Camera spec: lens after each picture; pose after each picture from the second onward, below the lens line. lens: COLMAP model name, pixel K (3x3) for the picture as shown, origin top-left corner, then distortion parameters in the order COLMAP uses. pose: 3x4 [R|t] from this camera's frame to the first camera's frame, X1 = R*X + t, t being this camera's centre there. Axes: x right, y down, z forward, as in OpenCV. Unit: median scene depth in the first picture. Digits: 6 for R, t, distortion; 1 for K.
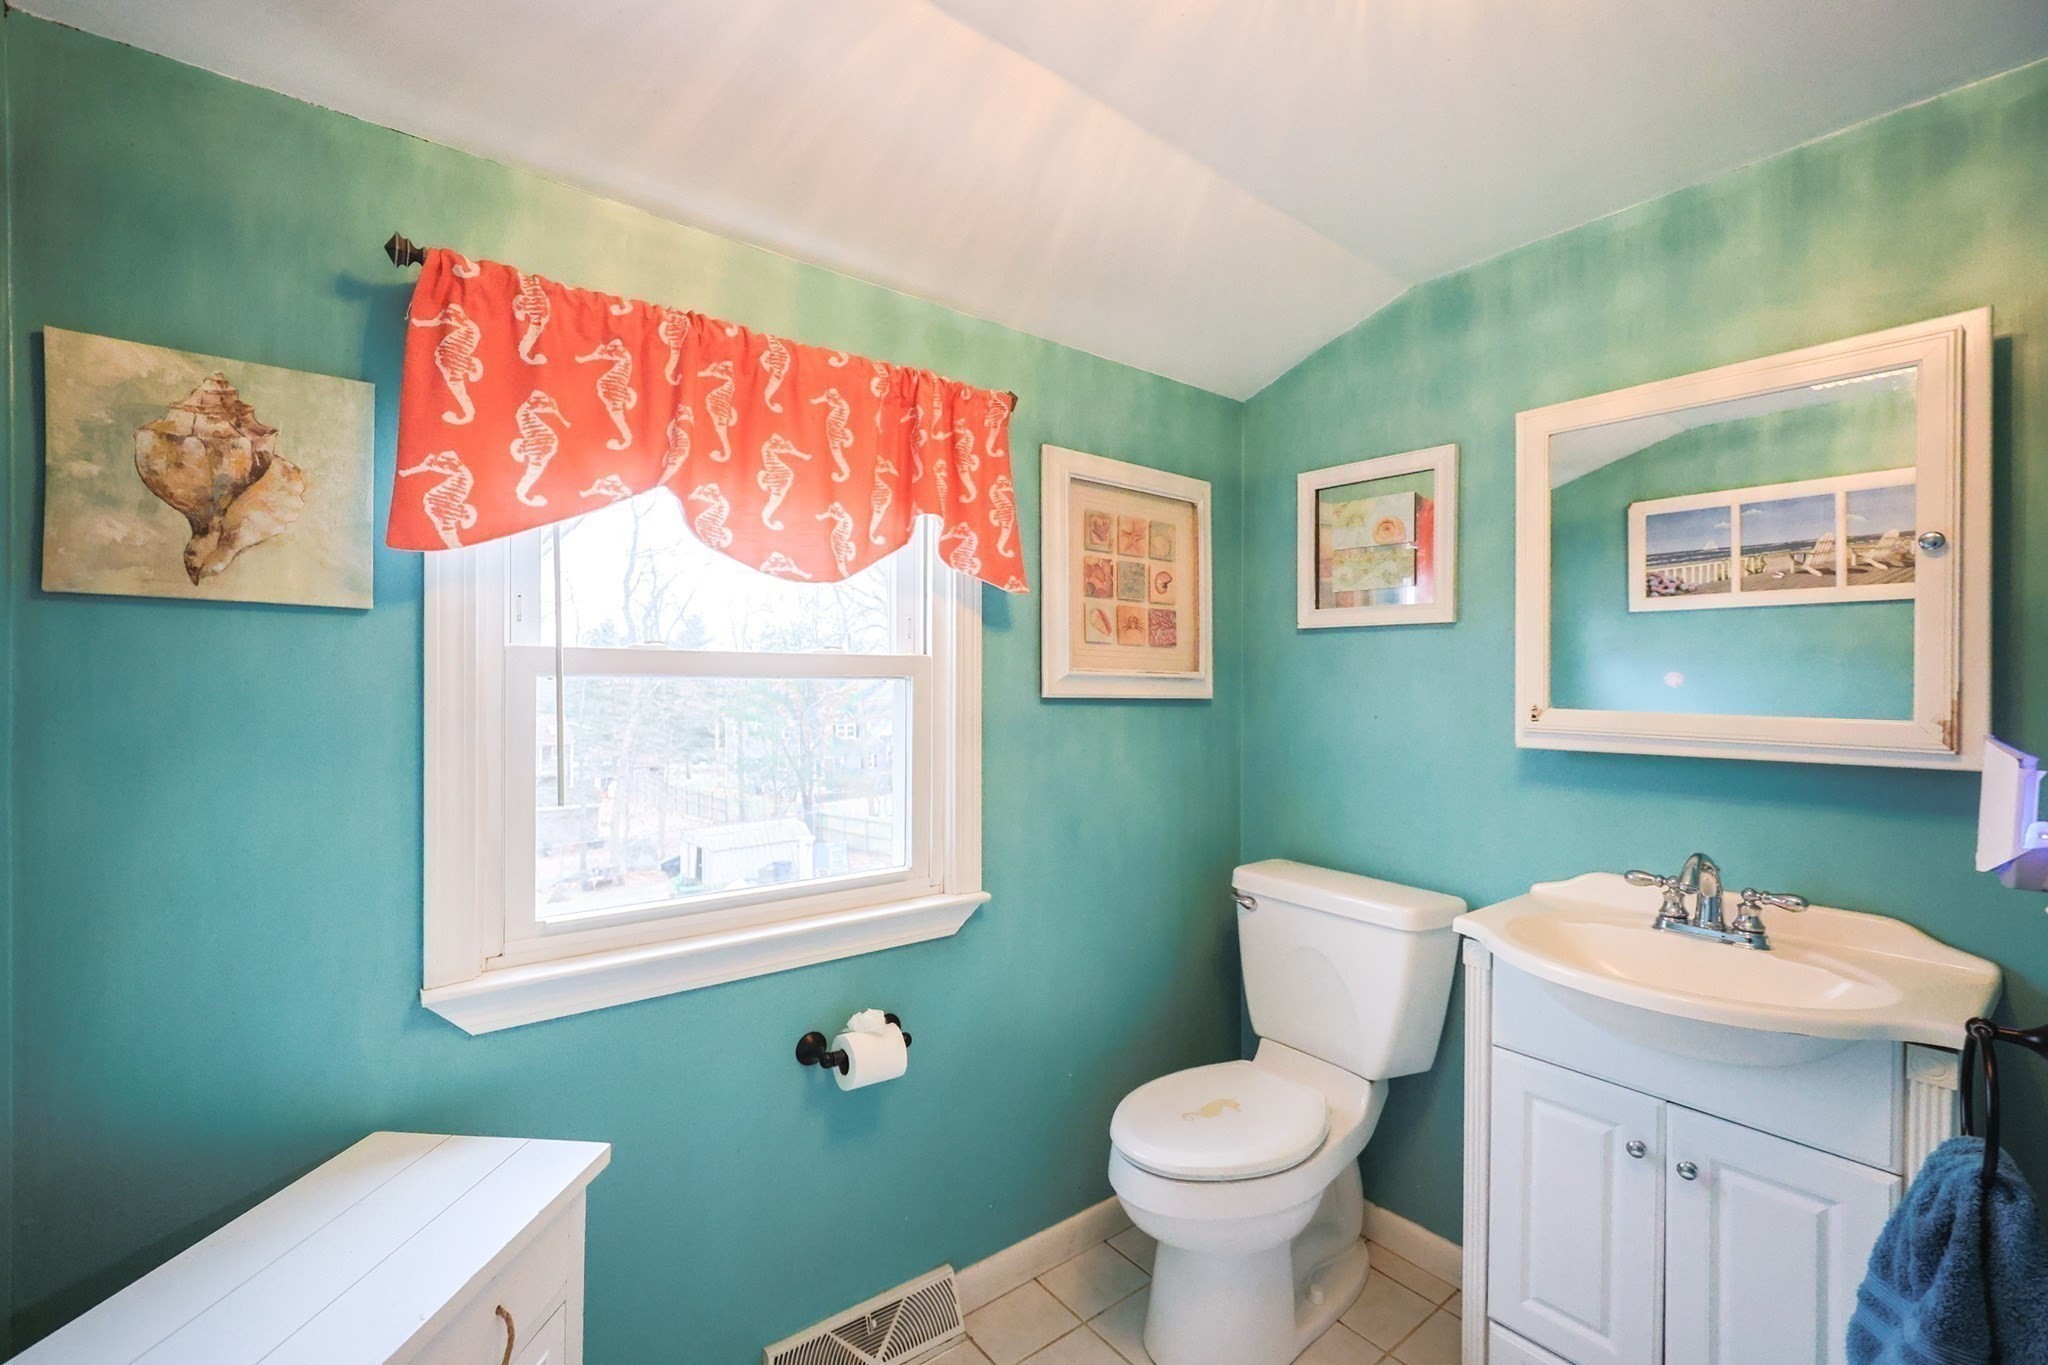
lens RADIAL K [[874.6, 0, 1023.4], [0, 874.6, 683.7], [0, 0, 1]] dist [-0.000985, -0.000159]
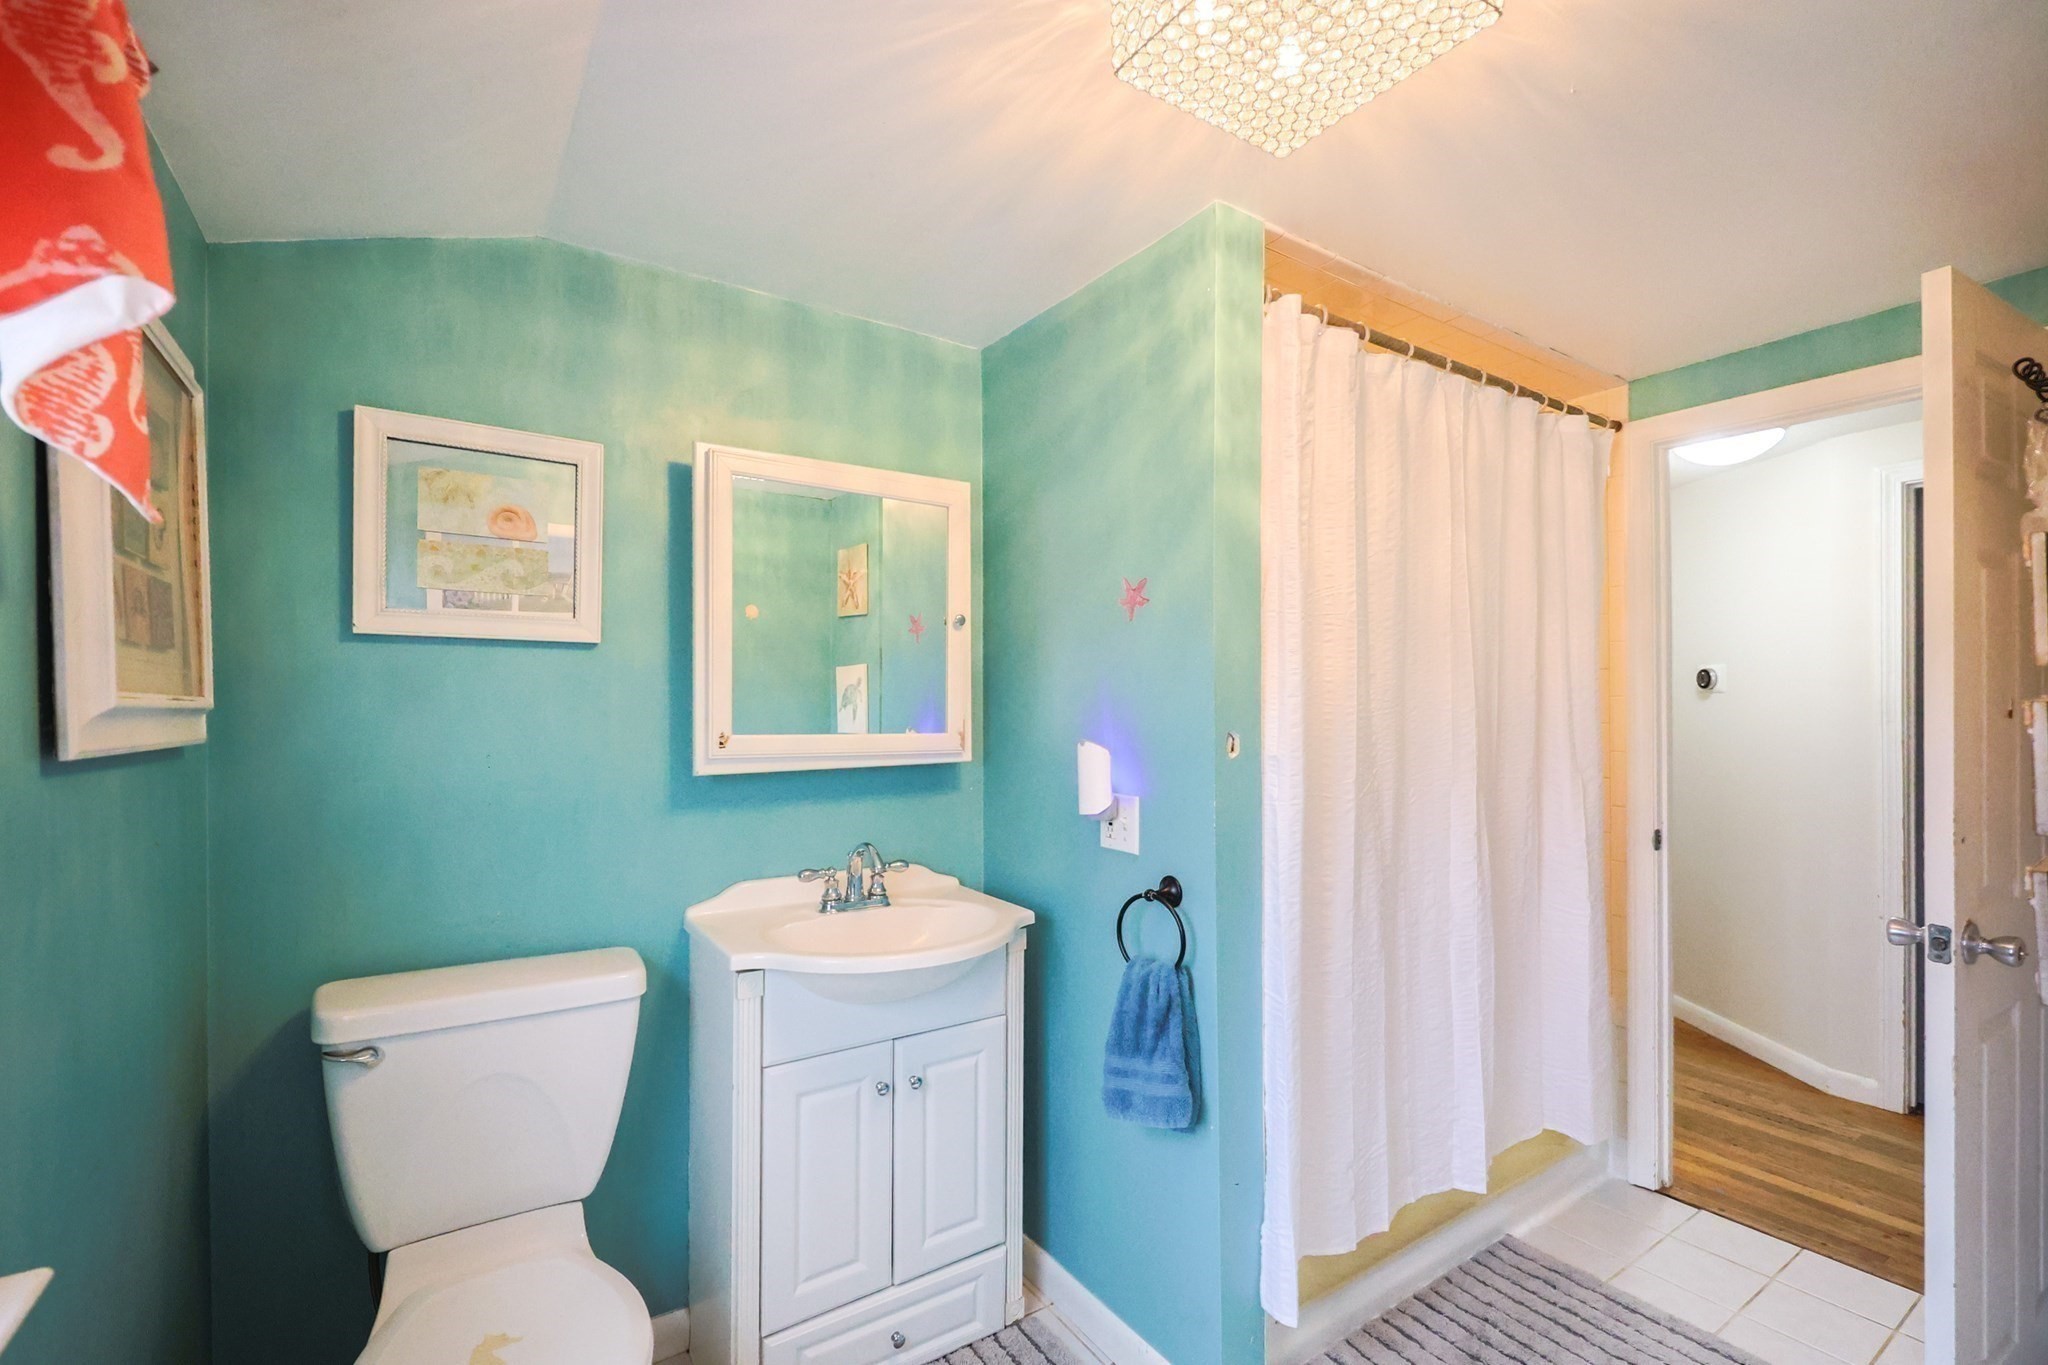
lens RADIAL K [[874.6, 0, 1022.2], [0, 874.6, 698.3], [0, 0, 1]] dist [-0.000985, -0.000159]
pose [[0.091473, -0.002081, 0.995805, -0.442481], [0.000276, 0.999998, 0.002064, -0.019251], [-0.995808, 0.000086, 0.091473, 0.596750]]
